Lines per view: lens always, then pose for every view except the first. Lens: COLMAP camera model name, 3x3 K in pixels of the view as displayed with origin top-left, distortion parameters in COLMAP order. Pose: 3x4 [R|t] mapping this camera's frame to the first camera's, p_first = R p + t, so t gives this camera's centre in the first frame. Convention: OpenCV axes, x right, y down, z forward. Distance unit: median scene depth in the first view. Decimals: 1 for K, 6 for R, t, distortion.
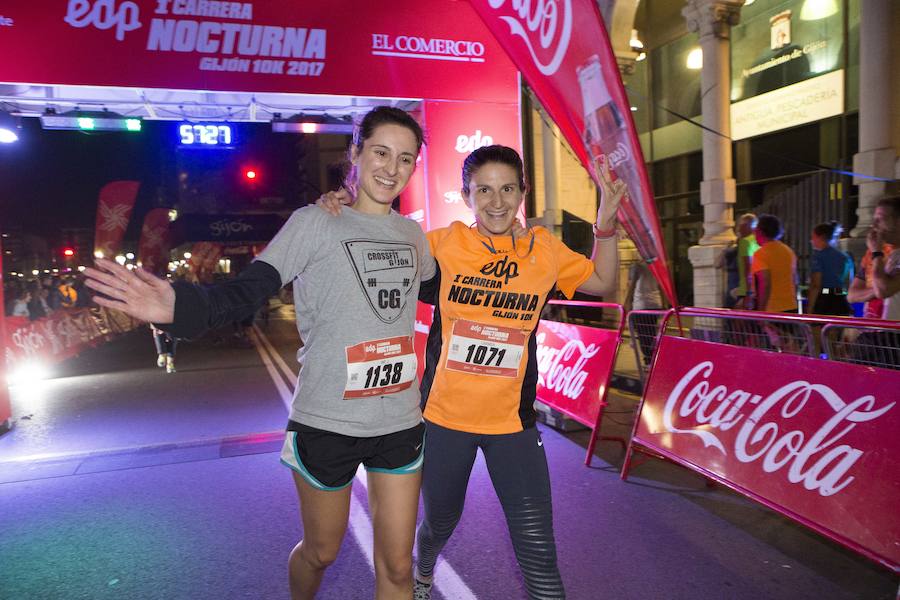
lens RADIAL K [[615.7, 0, 447.4], [0, 615.7, 311.8], [0, 0, 1]] dist [-0.104006, 0.075103]
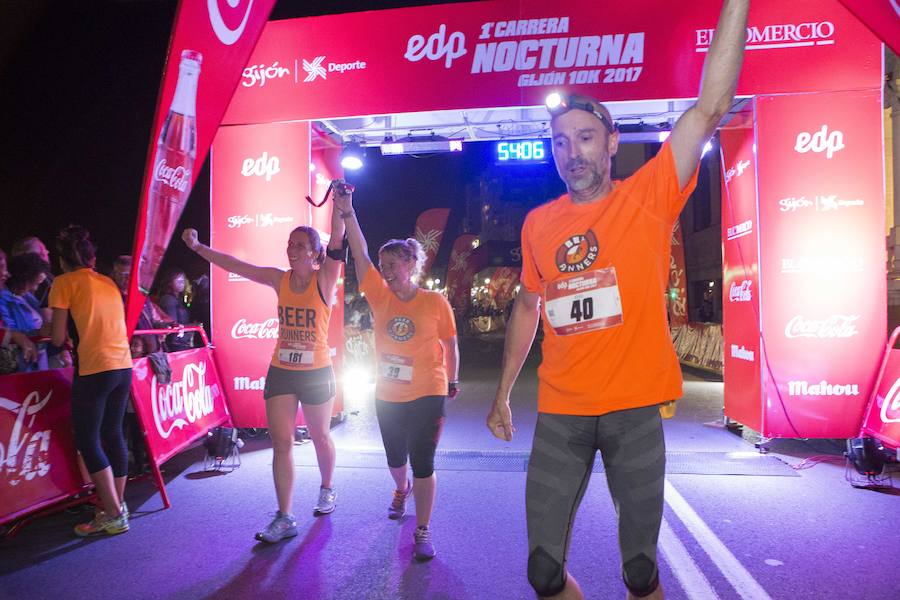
lens RADIAL K [[615.7, 0, 447.4], [0, 615.7, 311.8], [0, 0, 1]] dist [-0.104006, 0.075103]
pose [[0.892627, 0.029806, -0.449810, -0.040719], [-0.050379, 0.998157, -0.033833, 0.019279], [0.447972, 0.052861, 0.892483, 0.039655]]
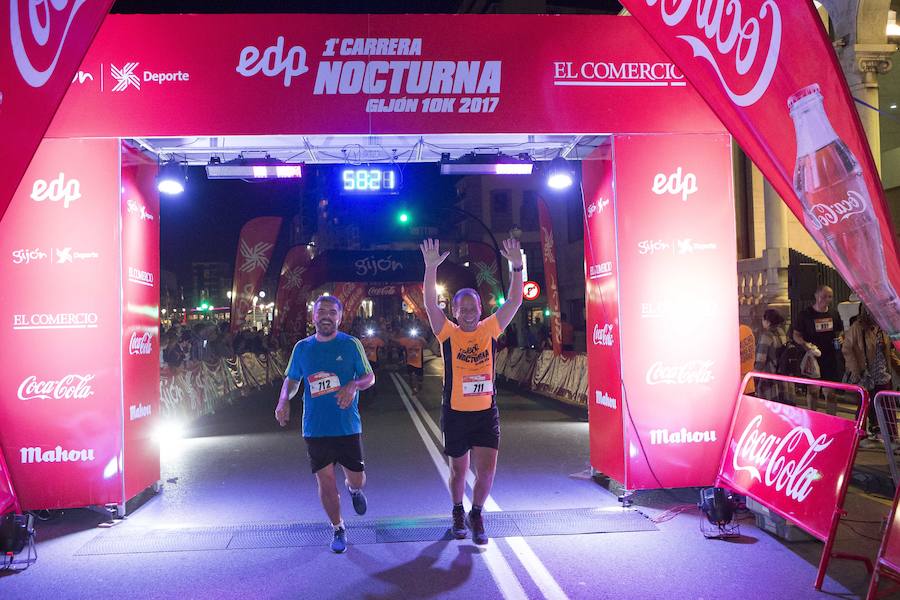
lens RADIAL K [[765.3, 0, 447.9], [0, 765.3, 305.1], [0, 0, 1]] dist [-0.089622, 0.105389]
pose [[0.970353, 0.009835, -0.241494, -0.004679], [-0.029126, 0.996648, -0.076442, -0.021207], [0.239933, 0.081210, 0.967387, -0.073457]]
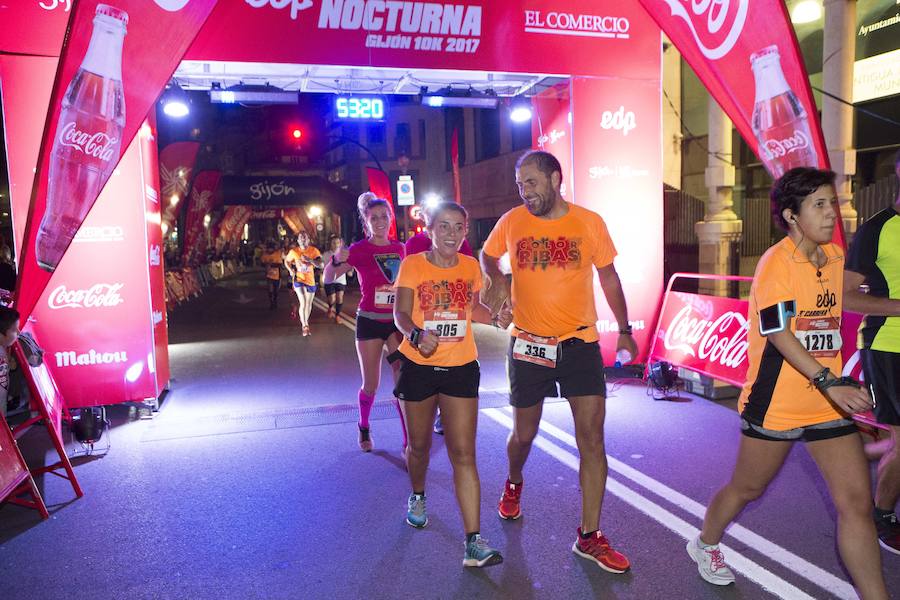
lens RADIAL K [[682.4, 0, 447.8], [0, 682.4, 309.0], [0, 0, 1]] dist [-0.096209, 0.090373]
pose [[0.998843, 0.015891, -0.045380, -0.199784], [-0.014200, 0.999201, 0.037348, 0.003172], [0.045937, -0.036661, 0.998271, -0.161312]]
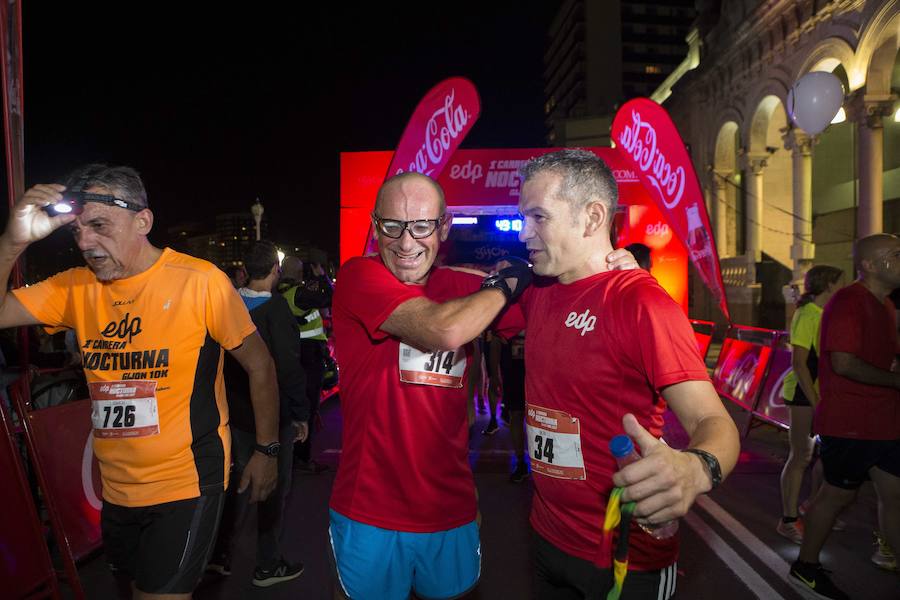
lens RADIAL K [[615.7, 0, 447.4], [0, 615.7, 311.8], [0, 0, 1]] dist [-0.104006, 0.075103]
pose [[0.924386, 0.043660, -0.378951, 0.173850], [-0.053909, 0.998410, -0.016473, 0.023777], [0.377629, 0.035656, 0.925270, -0.890348]]
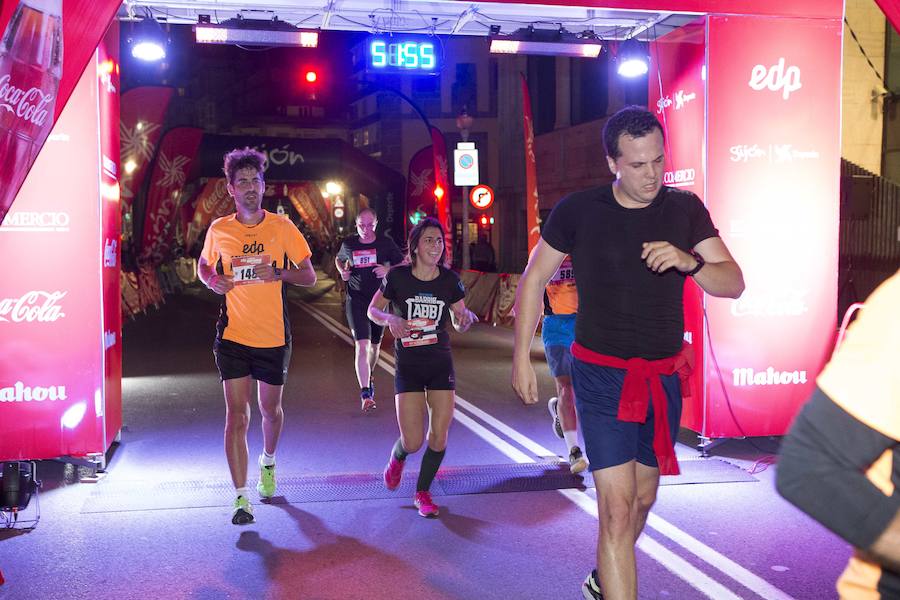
lens RADIAL K [[1018.5, 0, 447.6], [0, 1018.5, 299.6], [0, 0, 1]] dist [-0.027173, 0.033626]
pose [[0.991415, 0.048746, -0.121323, -0.190109], [-0.048808, 0.998805, 0.002463, -0.004718], [0.121299, 0.003479, 0.992610, -0.218820]]
